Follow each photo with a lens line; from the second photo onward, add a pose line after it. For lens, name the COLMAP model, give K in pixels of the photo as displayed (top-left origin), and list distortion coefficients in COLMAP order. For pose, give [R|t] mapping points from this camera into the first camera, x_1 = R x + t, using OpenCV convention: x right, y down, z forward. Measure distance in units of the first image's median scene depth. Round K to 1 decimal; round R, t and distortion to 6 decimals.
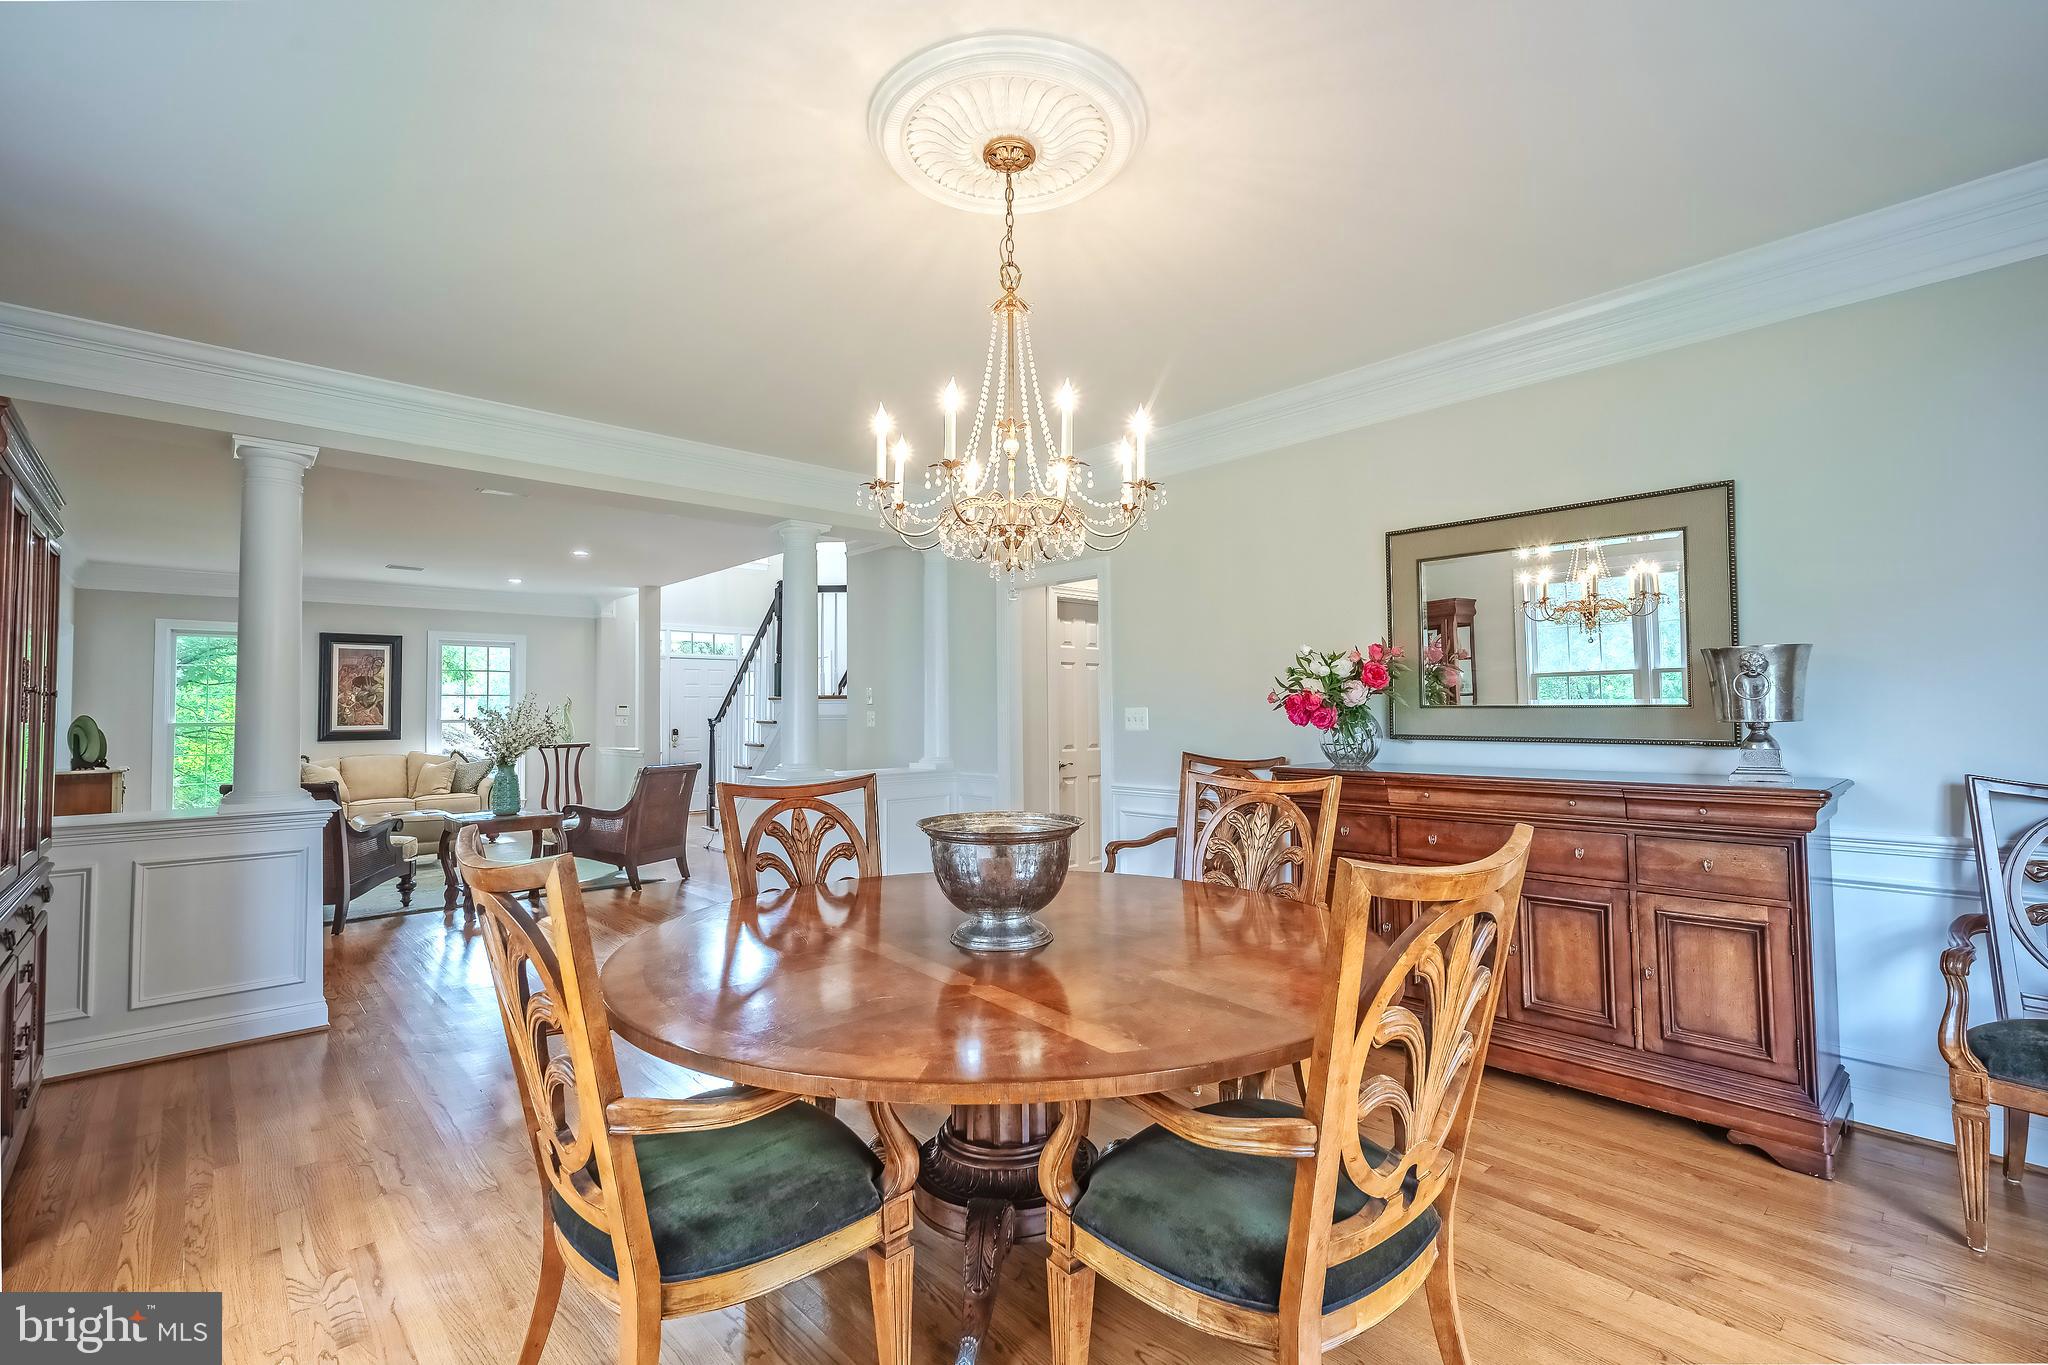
lens RADIAL K [[913.0, 0, 1024.0], [0, 913.0, 682.5], [0, 0, 1]] dist [-0.002186, 0.000358]
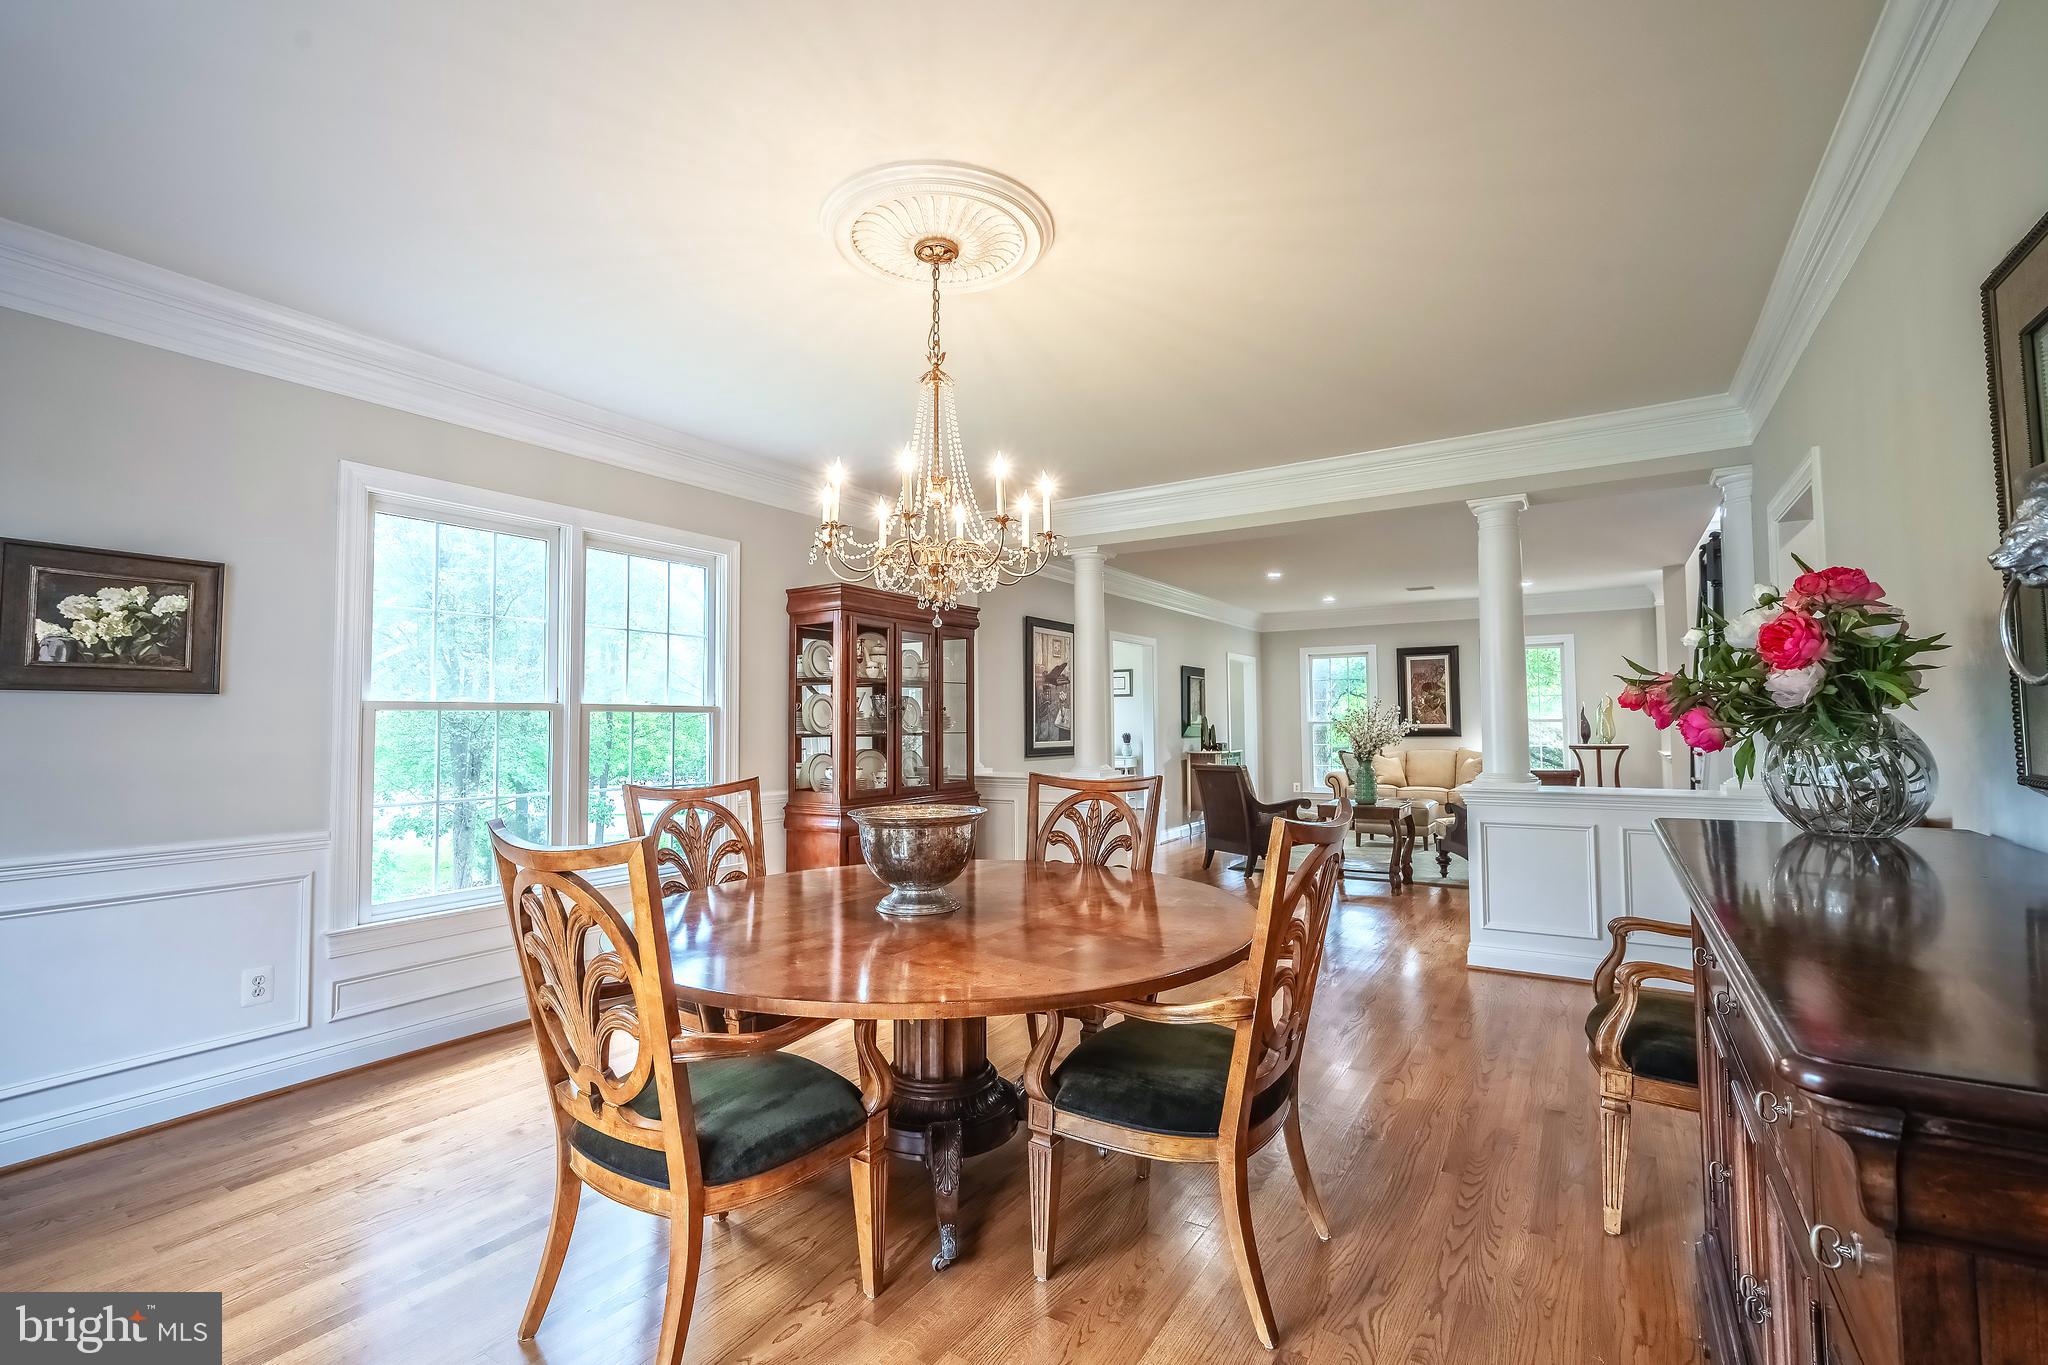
lens RADIAL K [[913.0, 0, 1024.0], [0, 913.0, 682.5], [0, 0, 1]] dist [-0.002186, 0.000358]
pose [[0.257311, -0.035616, -0.965672, 0.282085], [0.038367, 0.998909, -0.026619, 0.004742], [0.965567, -0.030200, 0.258396, 0.195002]]
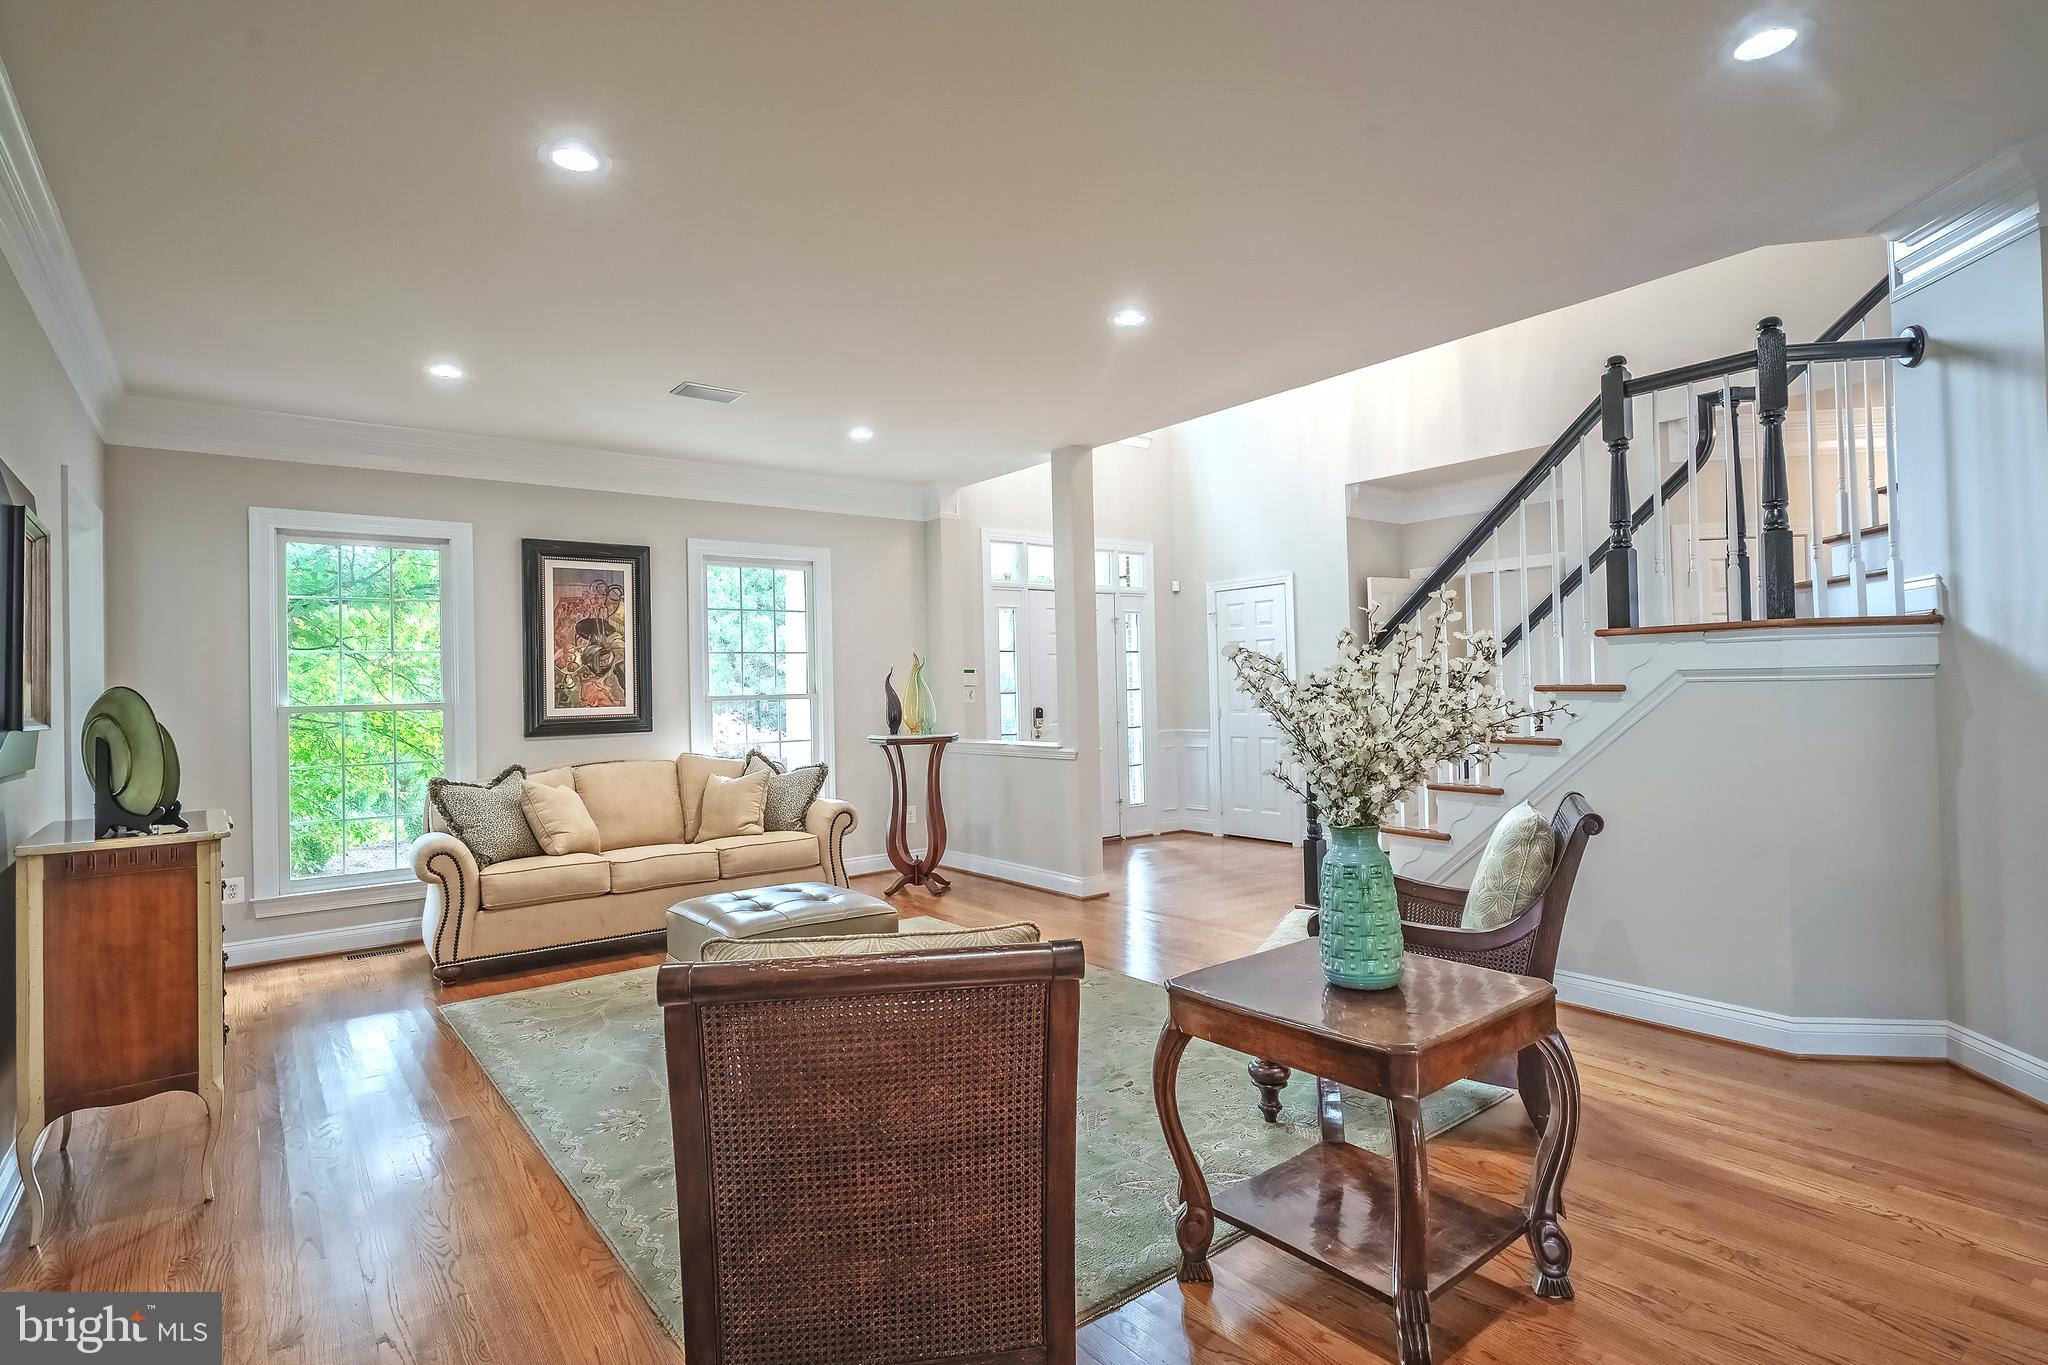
lens RADIAL K [[1004.4, 0, 994.6], [0, 1004.4, 682.1], [0, 0, 1]] dist [-0.001024, -0.000344]
pose [[0.995279, -0.014210, -0.096006, -0.432101], [0.016706, 0.999542, 0.025247, 0.020814], [0.095603, -0.026732, 0.995061, 0.424653]]
